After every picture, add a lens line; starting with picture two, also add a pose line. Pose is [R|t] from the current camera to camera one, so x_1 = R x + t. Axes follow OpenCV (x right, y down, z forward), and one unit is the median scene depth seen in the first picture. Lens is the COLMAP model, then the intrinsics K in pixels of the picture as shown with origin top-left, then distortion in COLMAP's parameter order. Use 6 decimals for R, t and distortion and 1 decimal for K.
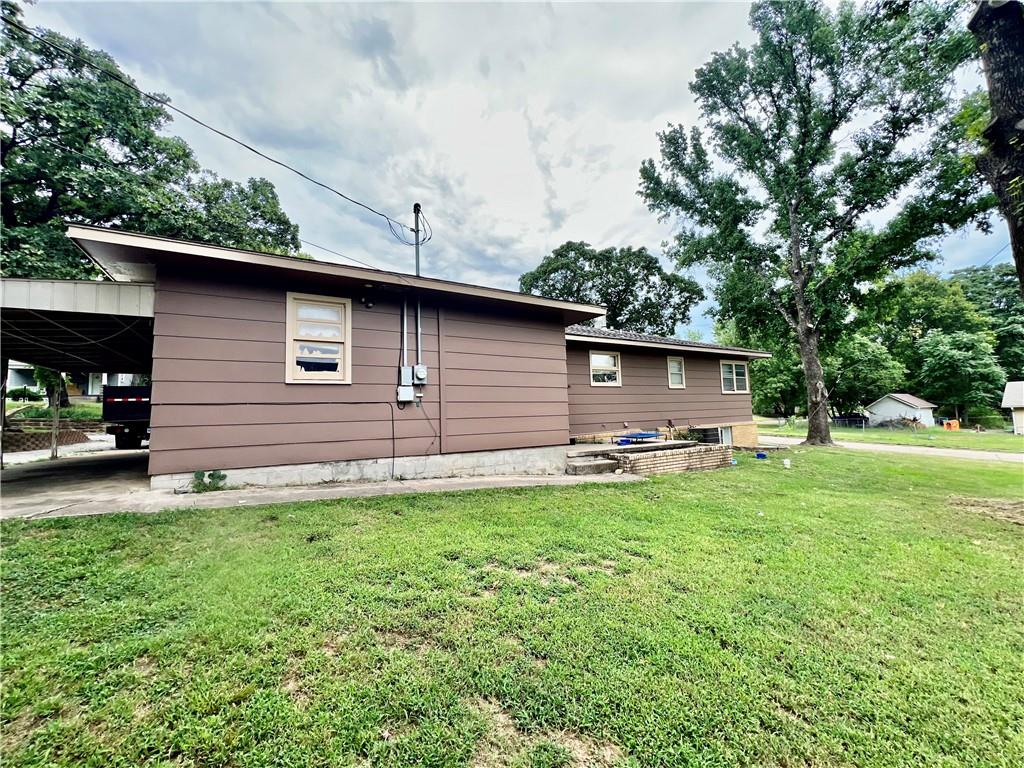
lens RADIAL K [[406.9, 0, 514.4], [0, 406.9, 382.4], [0, 0, 1]] dist [-0.003457, 0.000177]
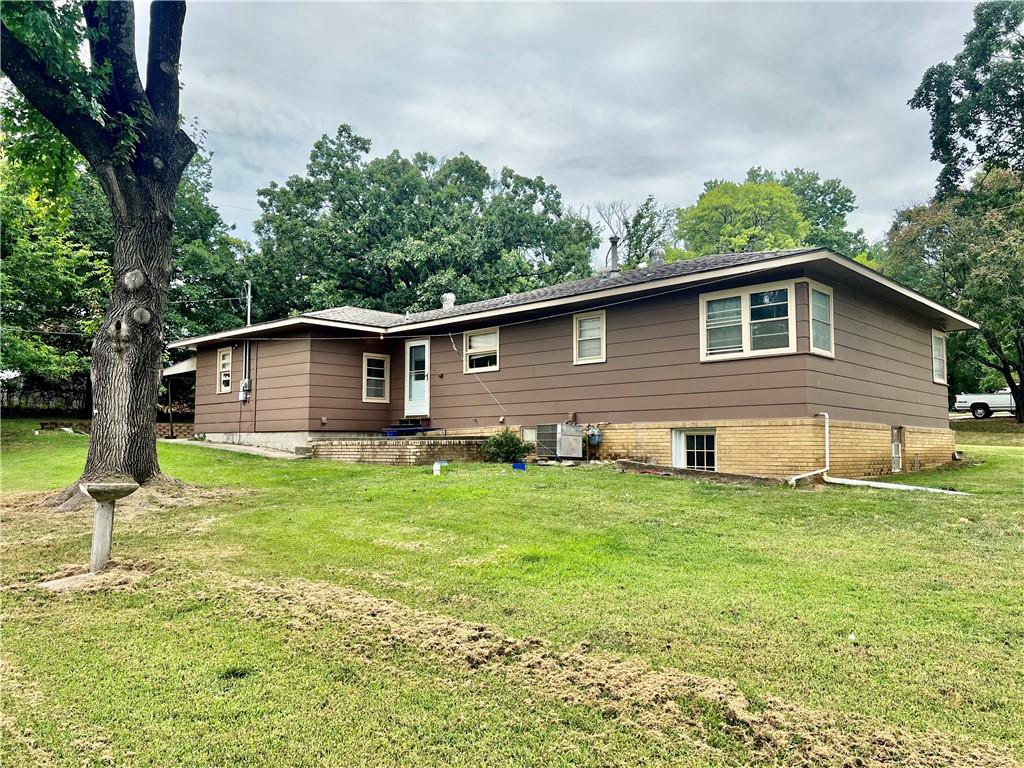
lens RADIAL K [[761.0, 0, 512.1], [0, 761.0, 385.5], [0, 0, 1]] dist [0.051136, -0.008615]
pose [[0.263361, -0.049844, -0.963409, 1.537398], [0.072192, 0.996882, -0.031841, 0.079876], [0.961992, -0.061165, 0.266138, 0.589888]]
